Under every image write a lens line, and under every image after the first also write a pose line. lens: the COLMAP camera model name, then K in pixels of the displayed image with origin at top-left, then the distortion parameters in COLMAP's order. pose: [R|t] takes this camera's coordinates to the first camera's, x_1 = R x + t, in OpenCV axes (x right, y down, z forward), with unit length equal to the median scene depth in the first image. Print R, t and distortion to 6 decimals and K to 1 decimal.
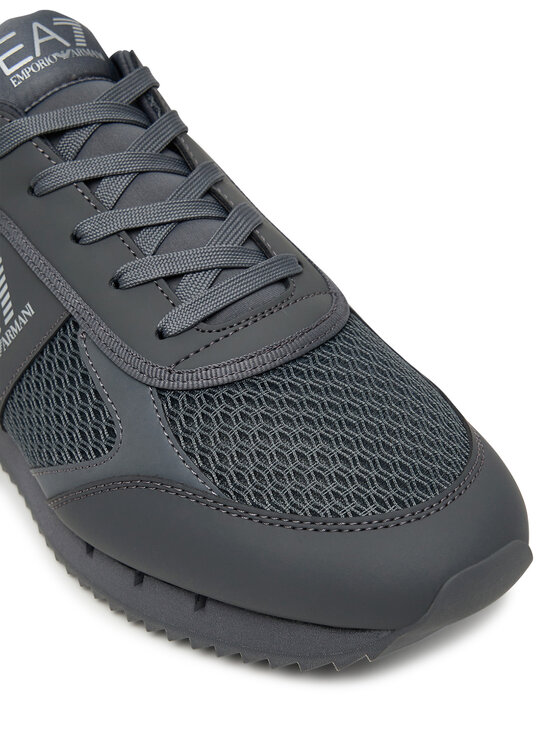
lens RADIAL K [[1593.0, 0, 280.6], [0, 1593.0, 373.3], [0, 0, 1]] dist [-0.088120, 0.000000]
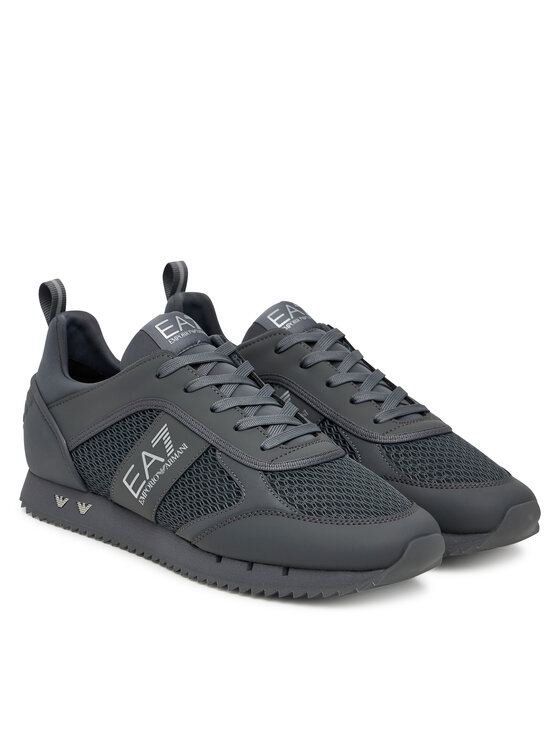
lens RADIAL K [[2192.5, 0, 279.8], [0, 2192.5, 372.9], [0, 0, 1]] dist [0.041126, 0.000000]
pose [[0.976962, 0.060901, 0.204541, -0.631755], [0.012528, 0.940402, -0.339835, 0.838648], [-0.213047, 0.334568, 0.917974, -1.636729]]
